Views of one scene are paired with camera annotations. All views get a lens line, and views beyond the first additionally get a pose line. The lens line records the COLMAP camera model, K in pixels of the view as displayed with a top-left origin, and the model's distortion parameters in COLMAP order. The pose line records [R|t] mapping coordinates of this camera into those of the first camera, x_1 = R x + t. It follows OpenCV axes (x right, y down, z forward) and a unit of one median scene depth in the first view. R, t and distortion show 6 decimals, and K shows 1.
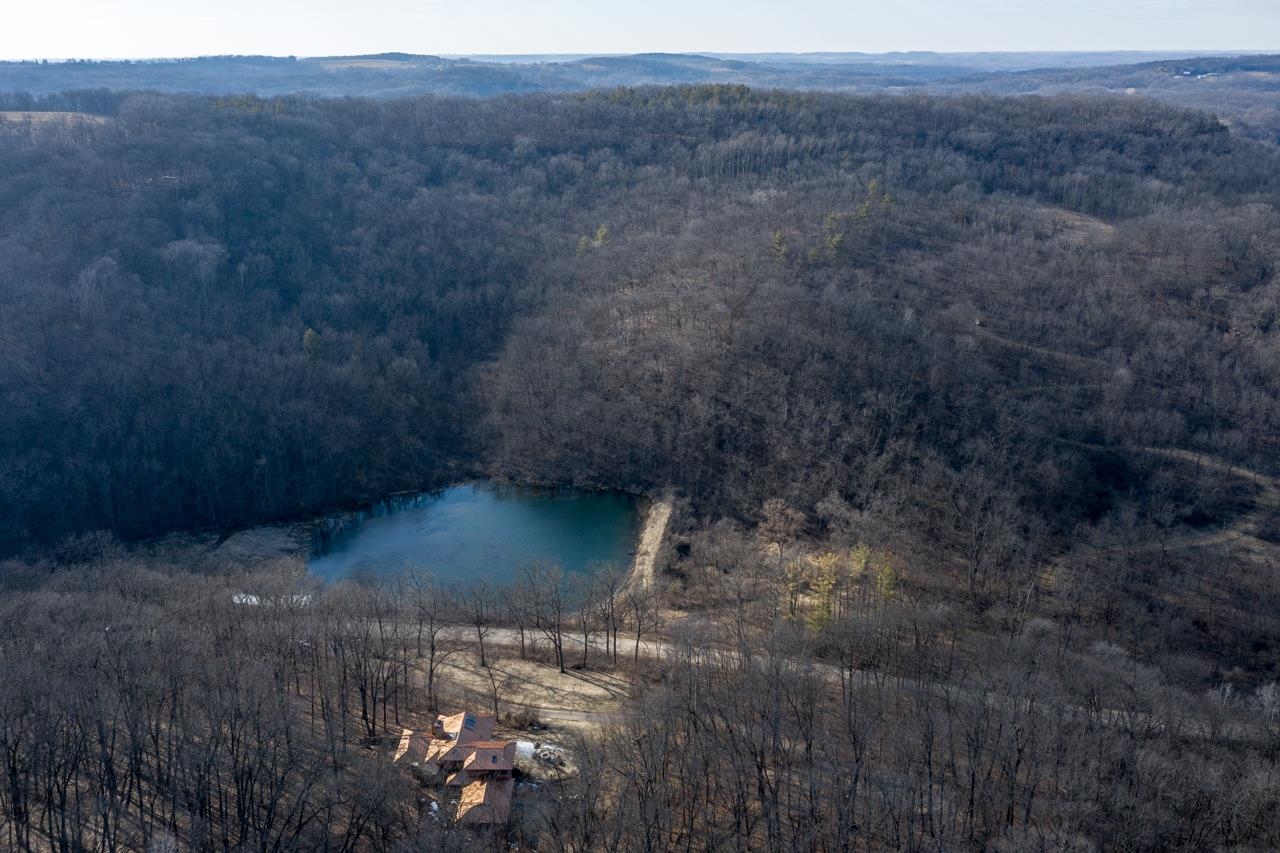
lens RADIAL K [[1045.6, 0, 640.0], [0, 1045.6, 426.5], [0, 0, 1]] dist [0.002144, 0.002607]
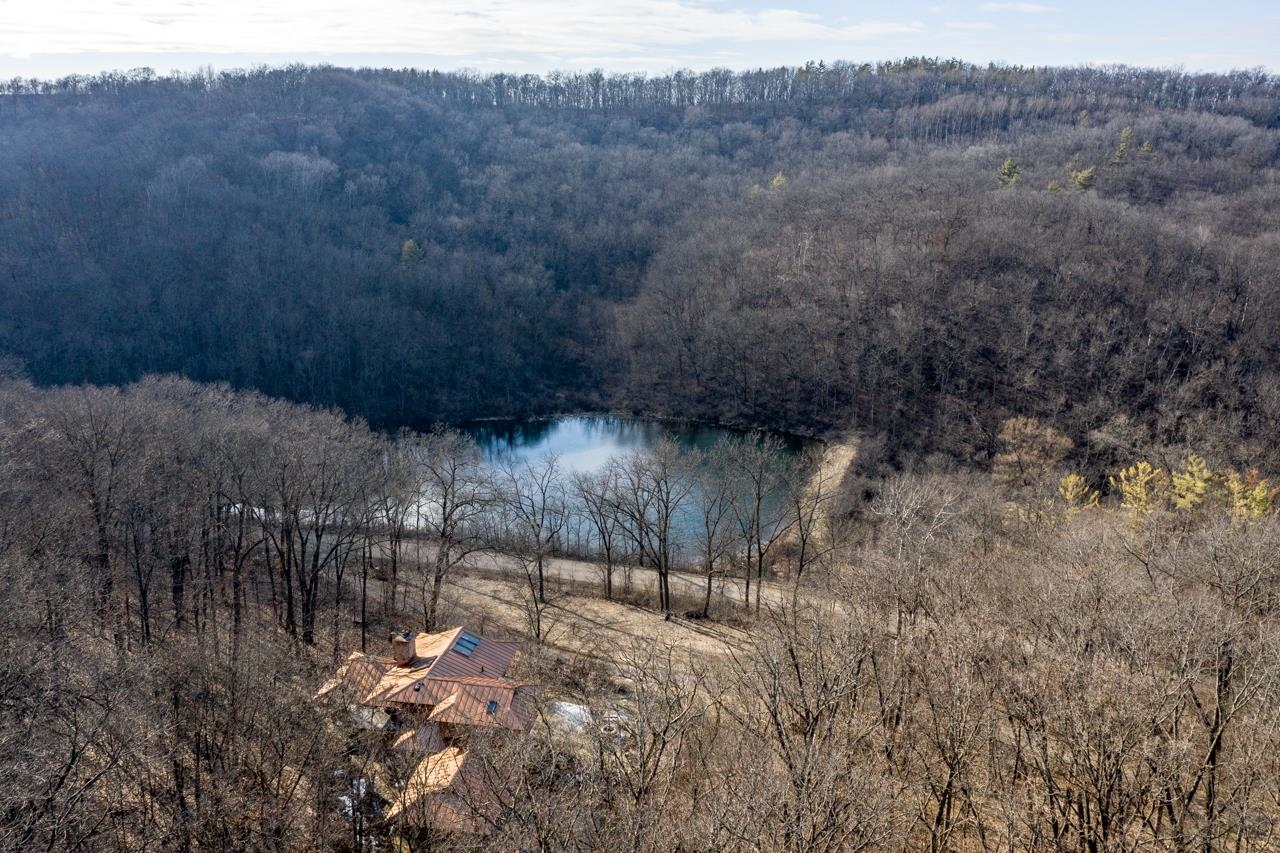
lens RADIAL K [[1045.6, 0, 640.0], [0, 1045.6, 426.5], [0, 0, 1]] dist [0.002144, 0.002607]
pose [[0.985156, 0.051534, -0.163745, 0.001403], [-0.064643, 0.995028, -0.075766, 0.116927], [0.159026, 0.085226, 0.983589, 0.274934]]
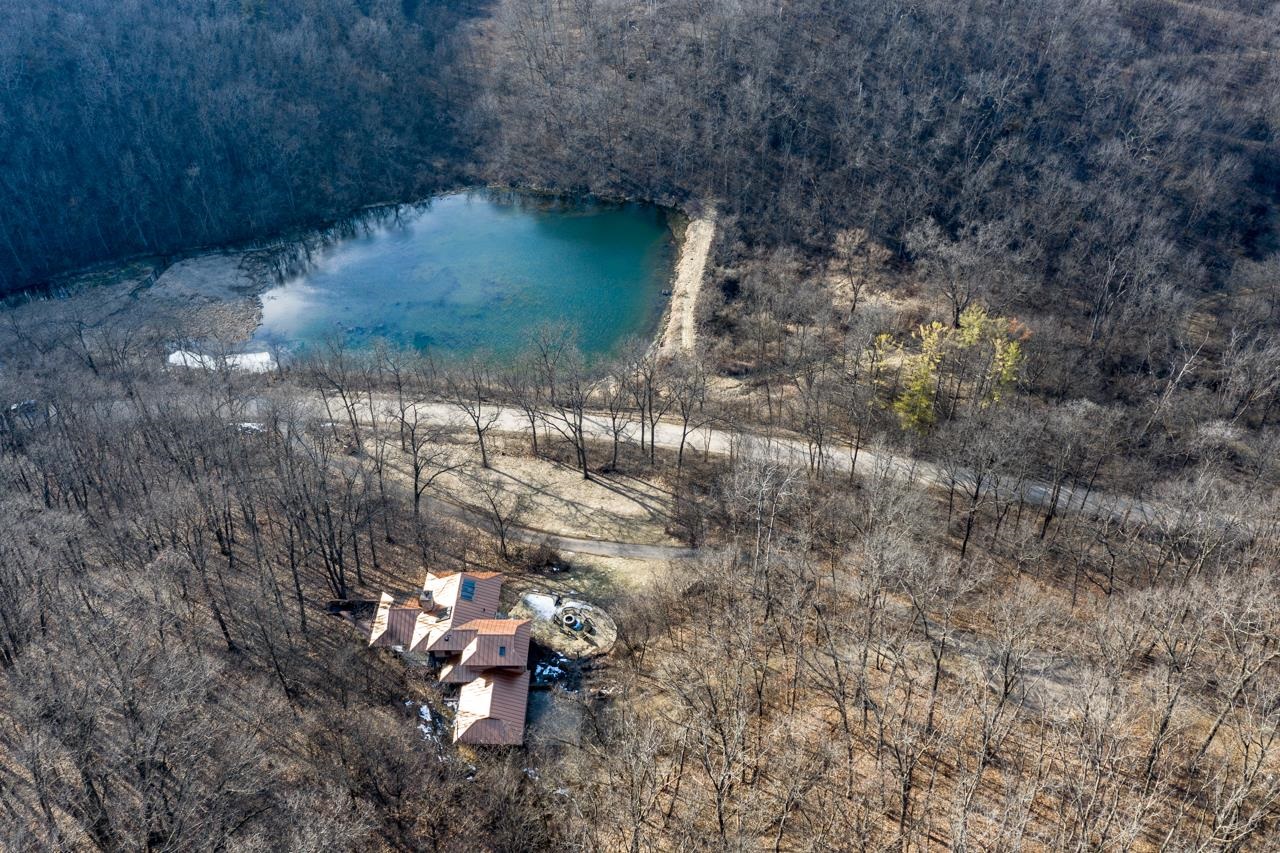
lens RADIAL K [[1034.5, 0, 640.0], [0, 1034.5, 426.5], [0, 0, 1]] dist [0.002075, 0.007967]
pose [[0.999961, 0.001213, -0.008696, -0.018329], [0.001777, 0.941957, 0.335728, -0.042865], [0.008598, -0.335730, 0.941919, 0.190451]]
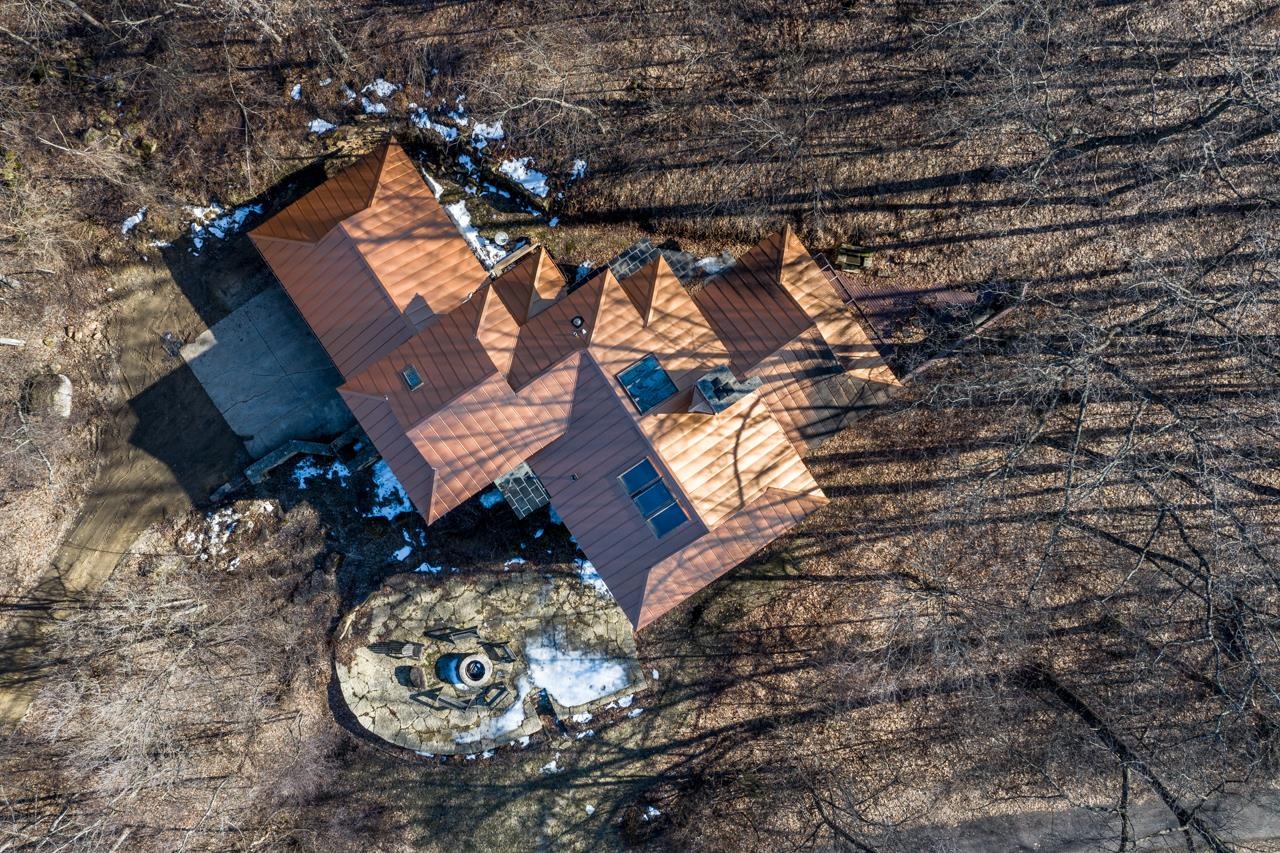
lens RADIAL K [[1045.6, 0, 640.0], [0, 1045.6, 426.5], [0, 0, 1]] dist [0.002144, 0.002607]
pose [[-0.828061, 0.560597, 0.006841, -0.096029], [-0.174607, -0.269469, 0.947047, 0.032010], [0.532755, 0.783018, 0.321021, 0.507073]]
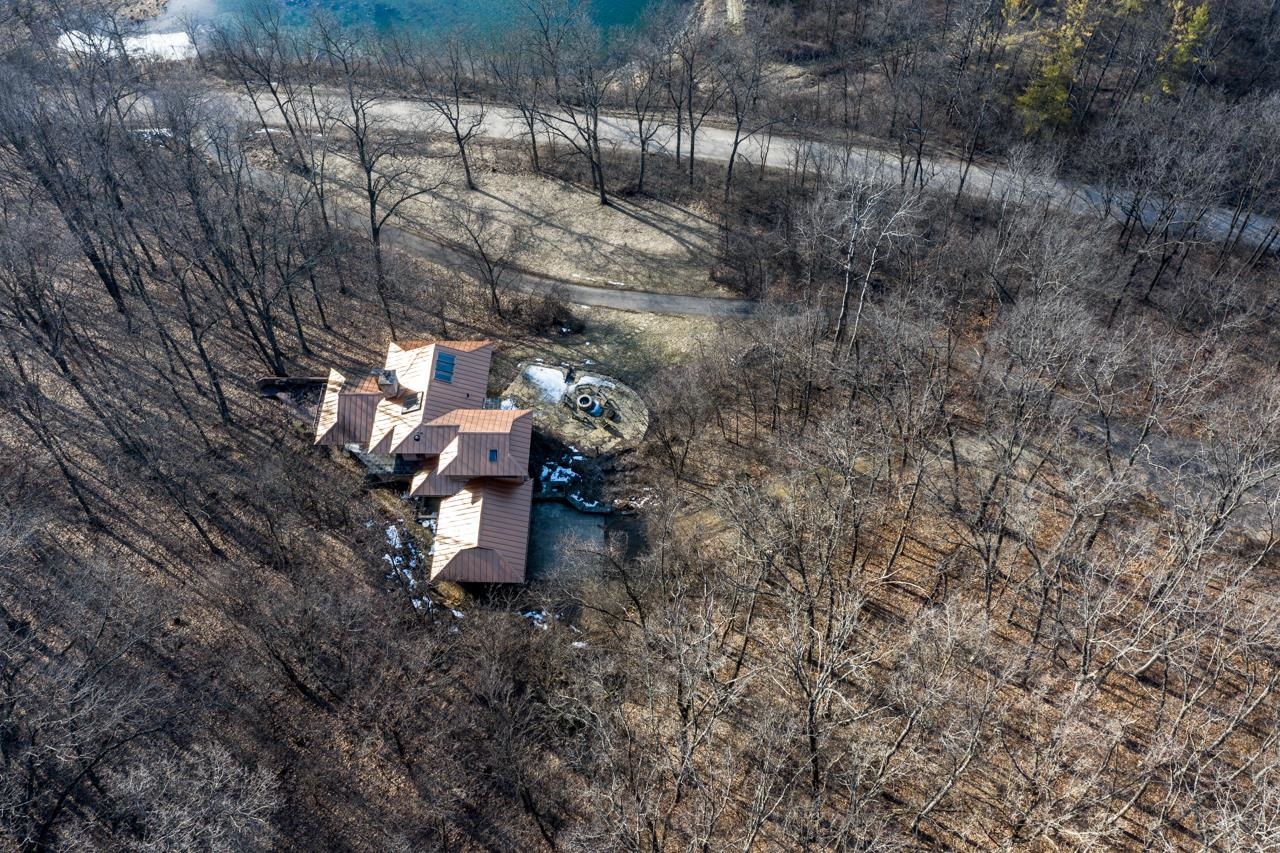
lens RADIAL K [[1034.5, 0, 640.0], [0, 1034.5, 426.5], [0, 0, 1]] dist [0.002075, 0.007967]
pose [[0.999728, 0.003665, -0.023037, -0.026920], [0.010462, 0.812220, 0.583257, -0.003385], [0.020849, -0.583339, 0.811961, 0.305064]]
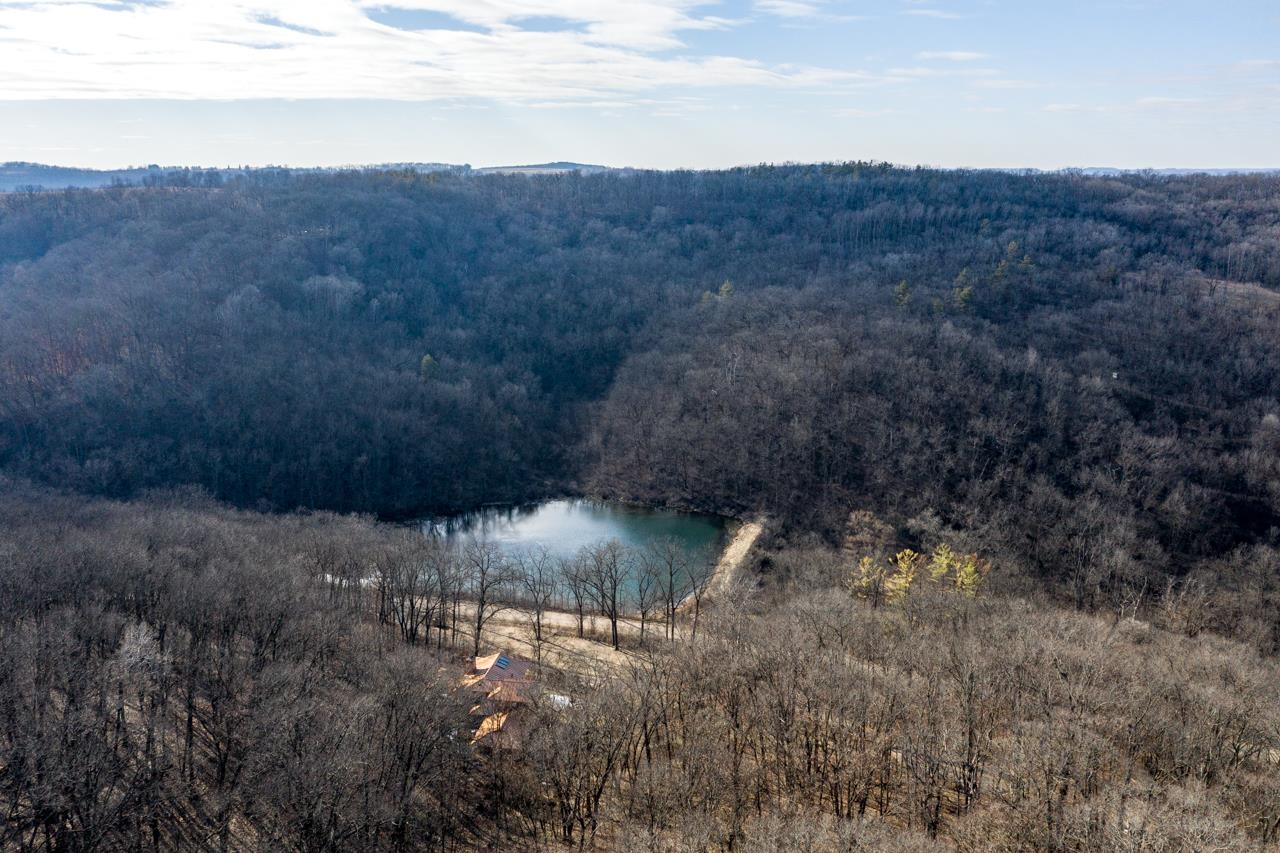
lens RADIAL K [[1064.0, 0, 640.0], [0, 1064.0, 426.5], [0, 0, 1]] dist [0.010222, 0.007575]
pose [[0.987946, 0.038022, -0.150056, 0.059557], [-0.054775, 0.992517, -0.109136, 0.092482], [0.144783, 0.116040, 0.982636, 0.005342]]
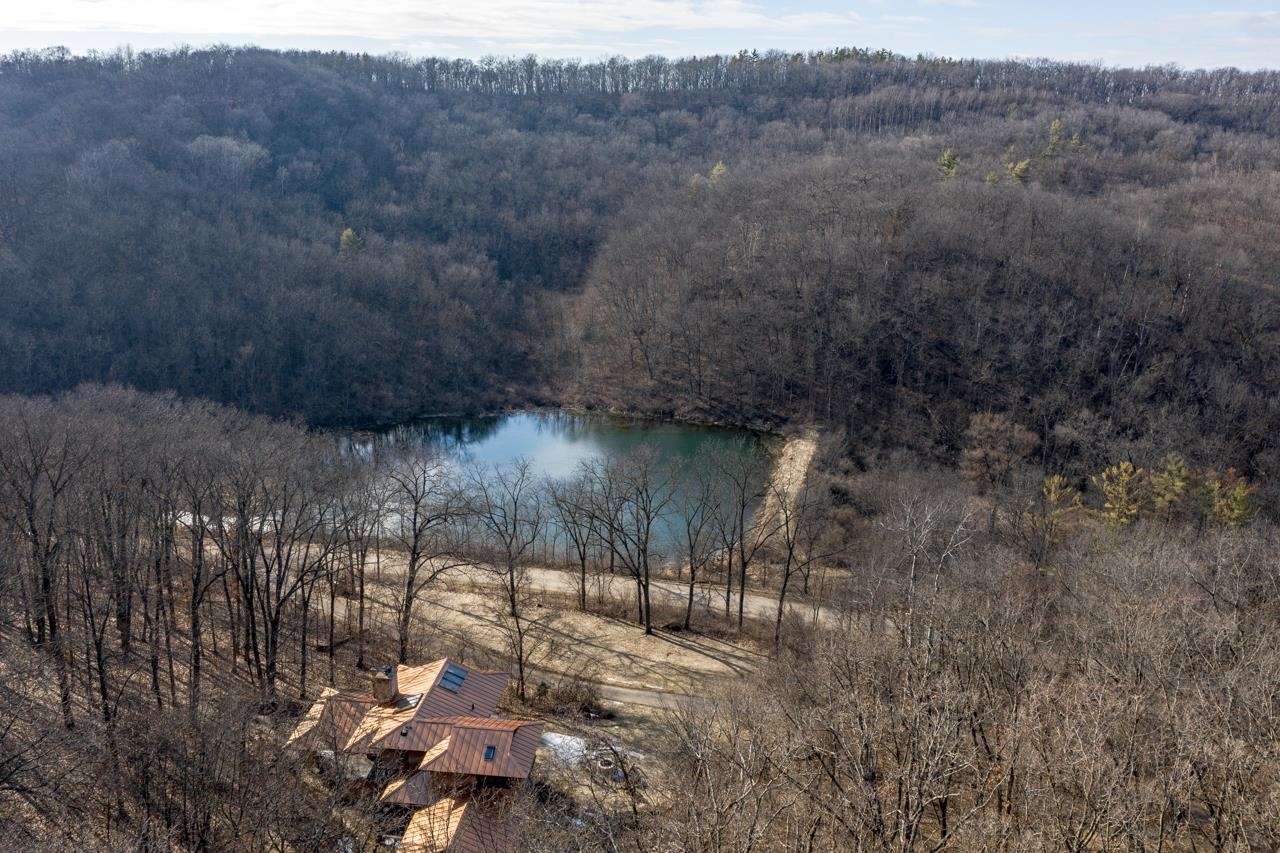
lens RADIAL K [[1030.6, 0, 640.0], [0, 1030.6, 426.5], [0, 0, 1]] dist [-0.002529, -0.003159]
pose [[0.994707, 0.044224, -0.092743, -0.021502], [-0.050277, 0.996684, -0.063977, 0.108308], [0.089606, 0.068302, 0.993633, 0.296061]]
